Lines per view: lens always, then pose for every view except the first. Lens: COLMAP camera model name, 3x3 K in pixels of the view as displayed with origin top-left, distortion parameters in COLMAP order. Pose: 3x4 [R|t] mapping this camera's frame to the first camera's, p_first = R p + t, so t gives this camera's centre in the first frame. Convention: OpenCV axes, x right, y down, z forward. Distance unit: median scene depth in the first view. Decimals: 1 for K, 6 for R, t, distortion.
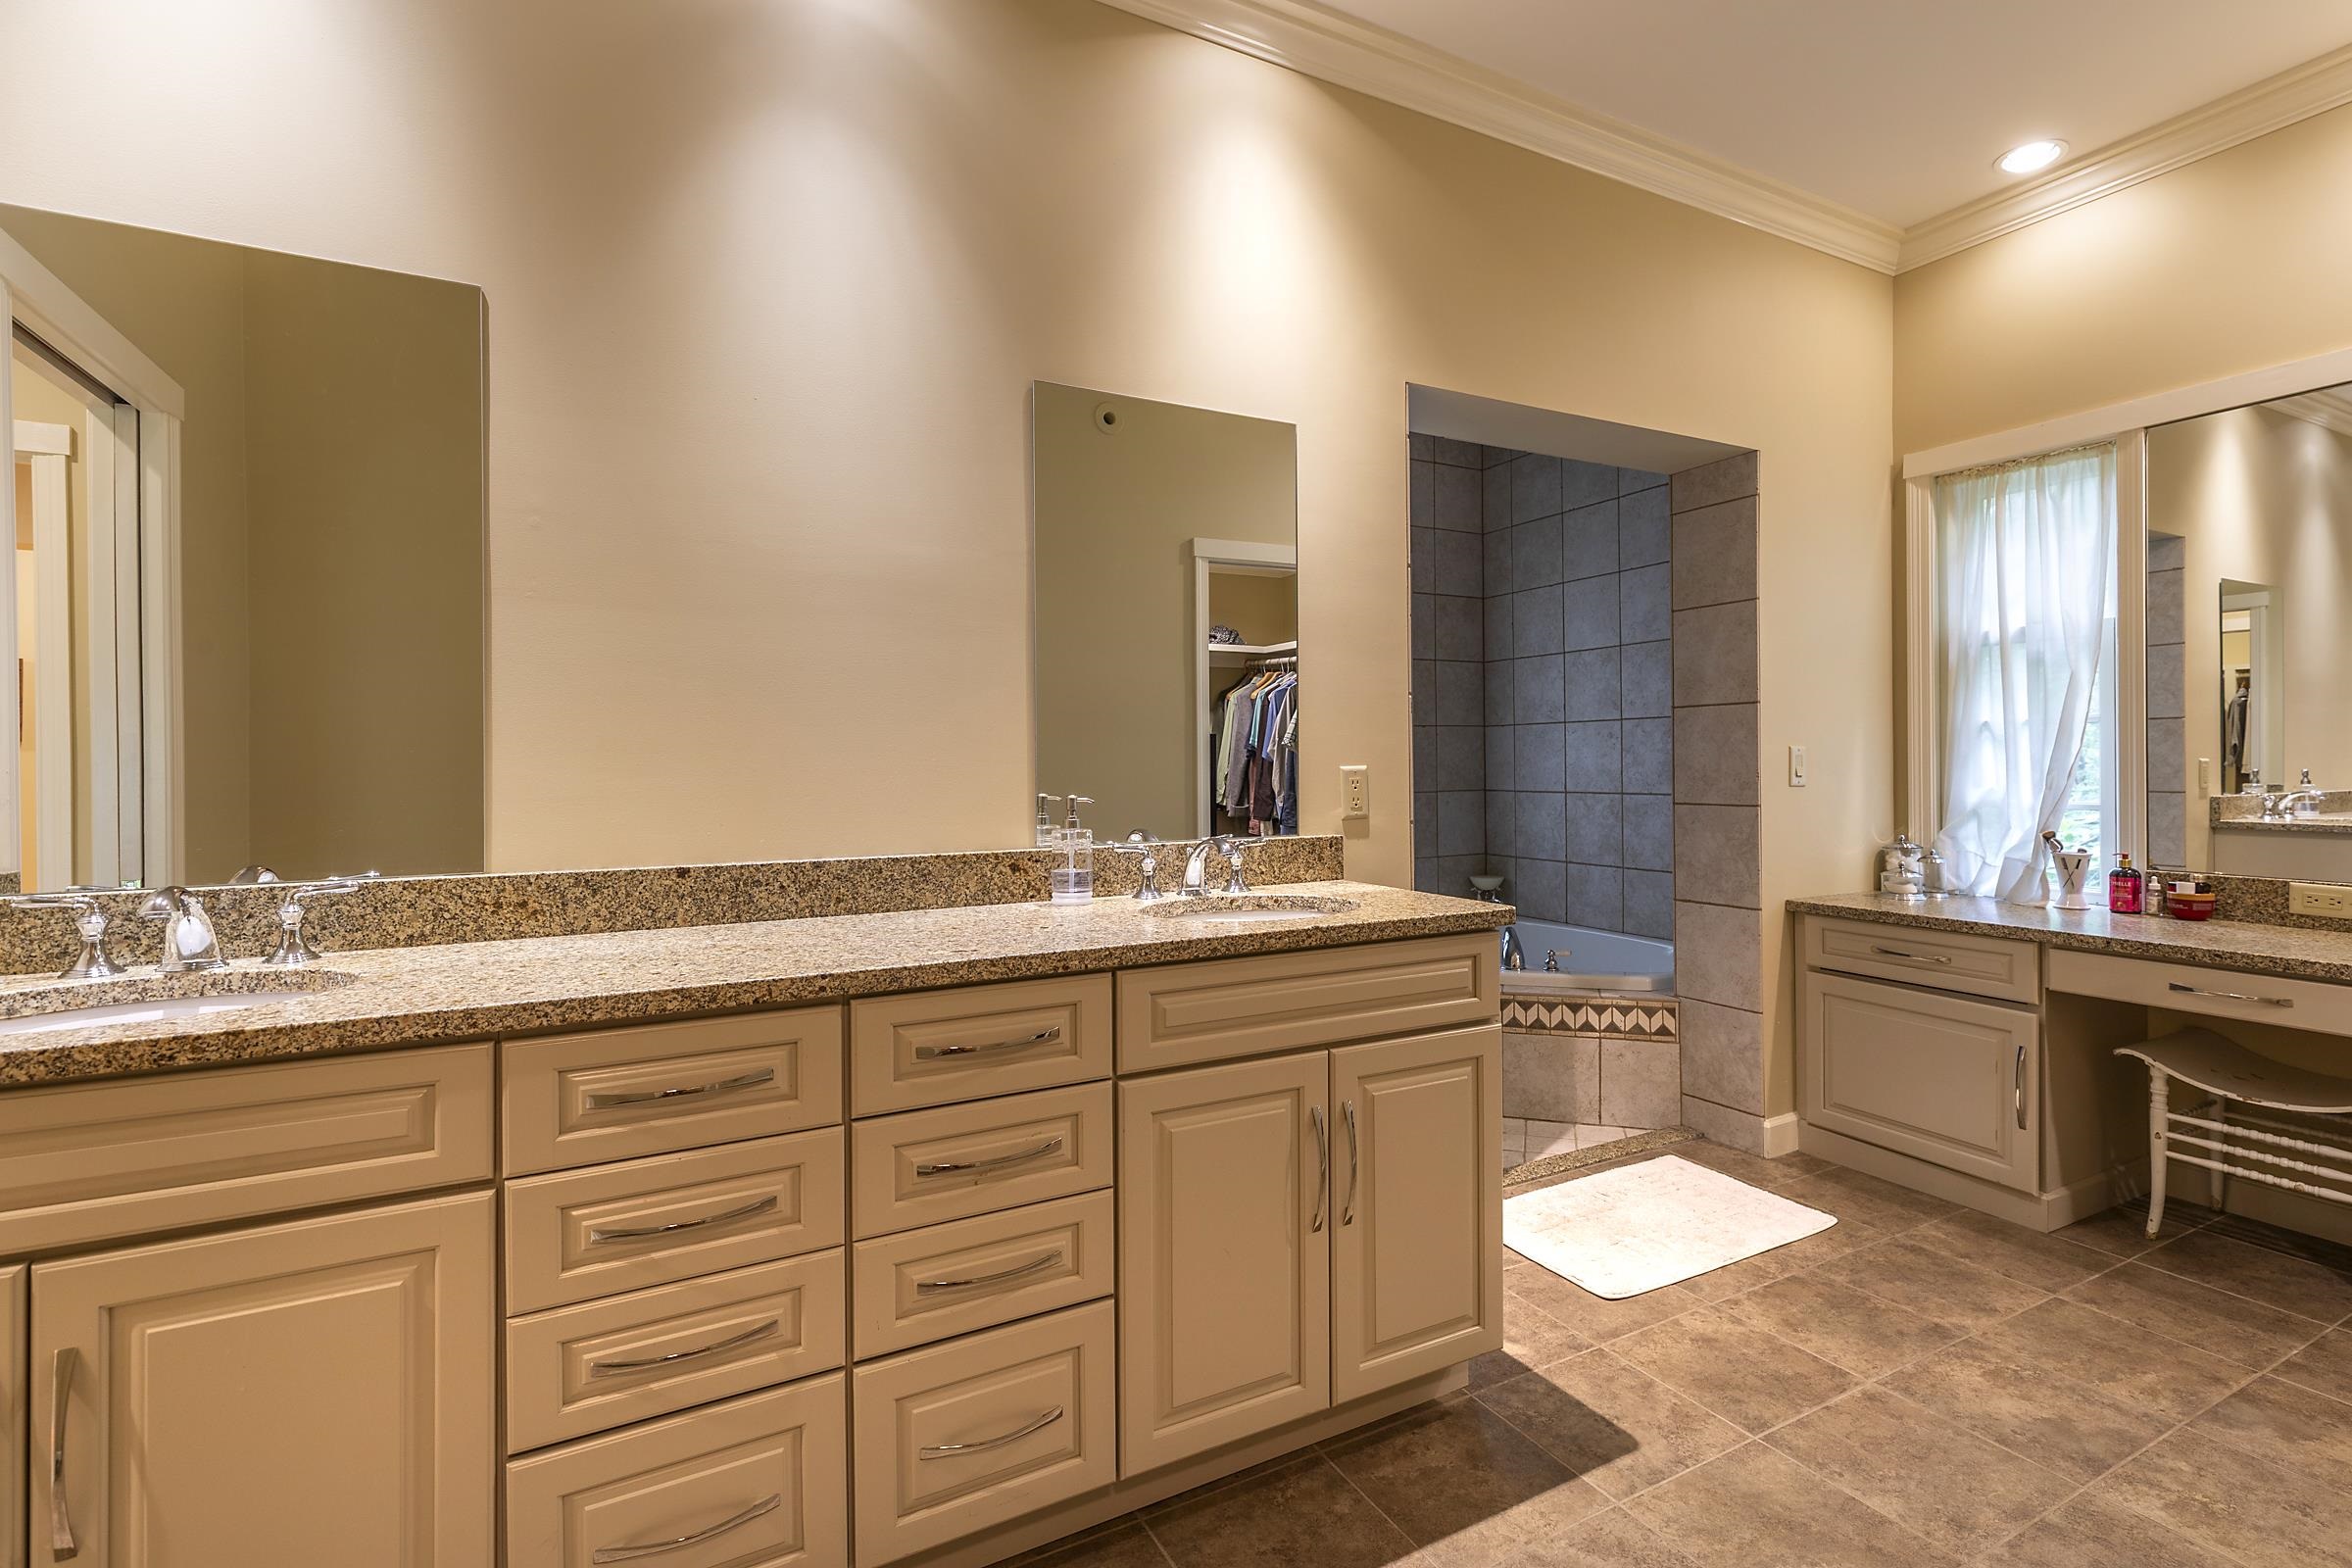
lens RADIAL K [[1073.6, 0, 1191.6], [0, 1073.6, 772.6], [0, 0, 1]] dist [0.012216, -0.000608]
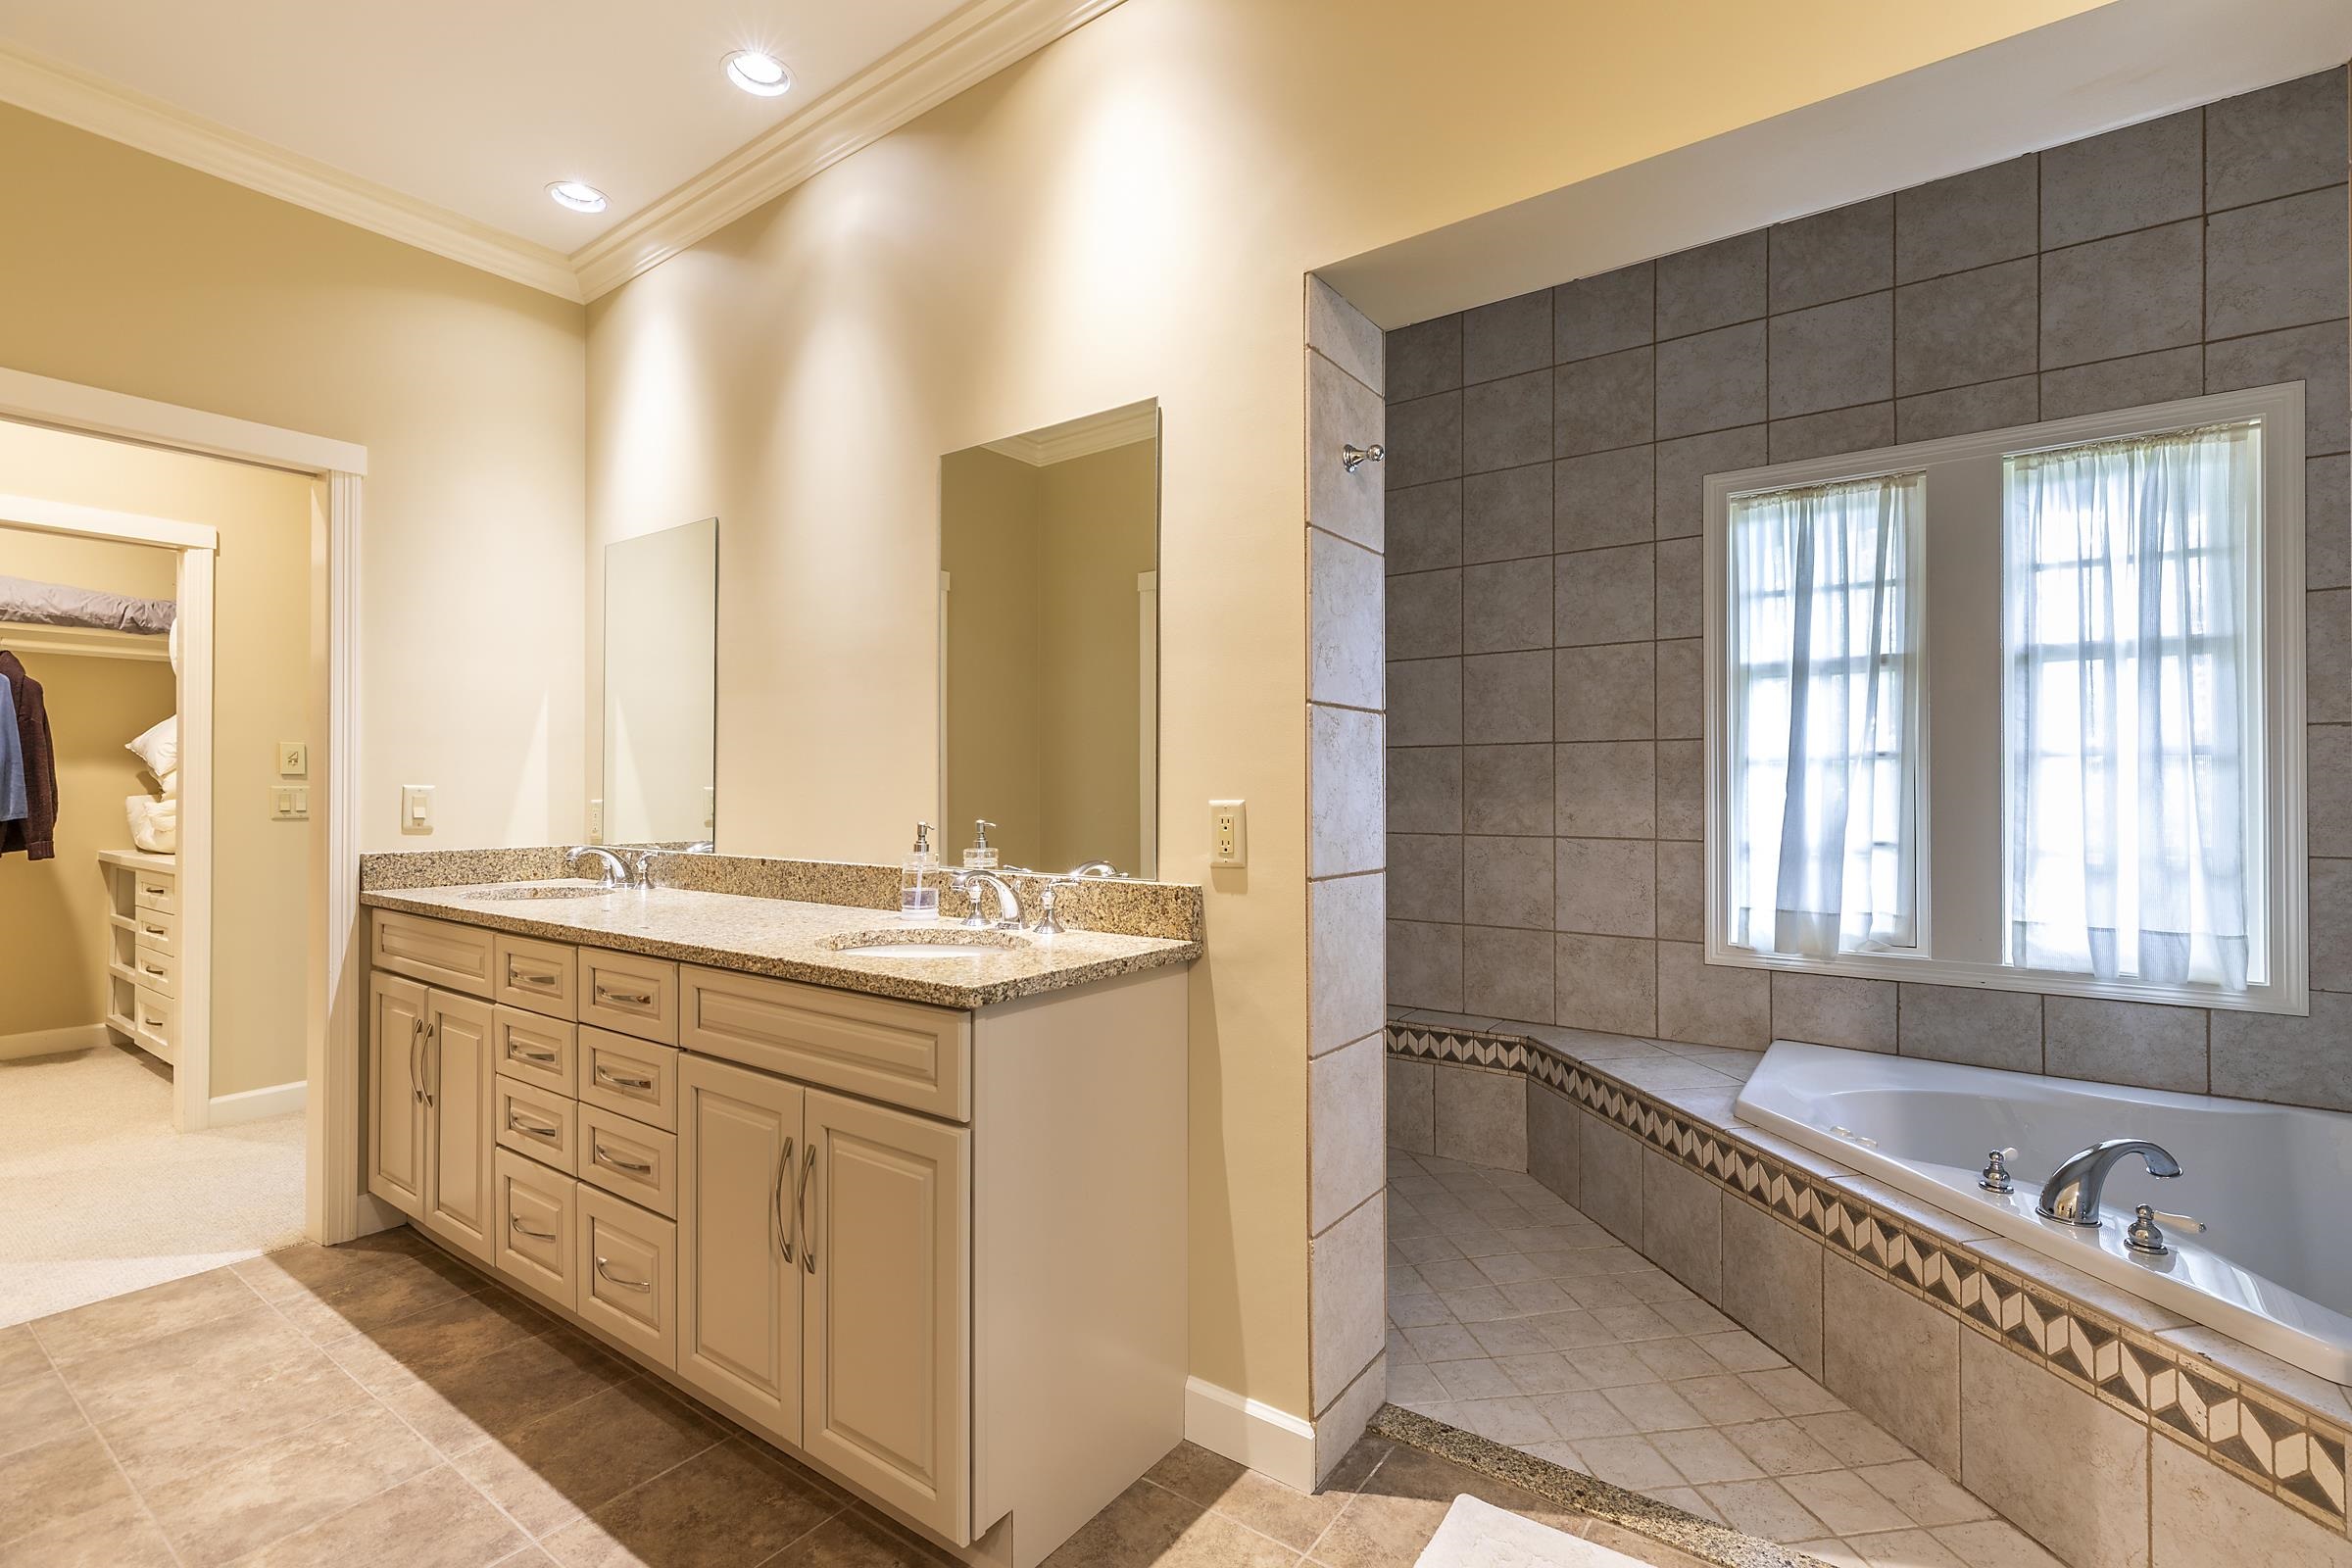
lens RADIAL K [[1073.6, 0, 1185.4], [0, 1073.6, 781.3], [0, 0, 1]] dist [0.012216, -0.000608]
pose [[0.451557, 0.003849, -0.892234, 0.876383], [-0.011938, 0.999927, -0.001728, -0.018972], [0.892162, 0.011432, 0.451571, 0.648675]]
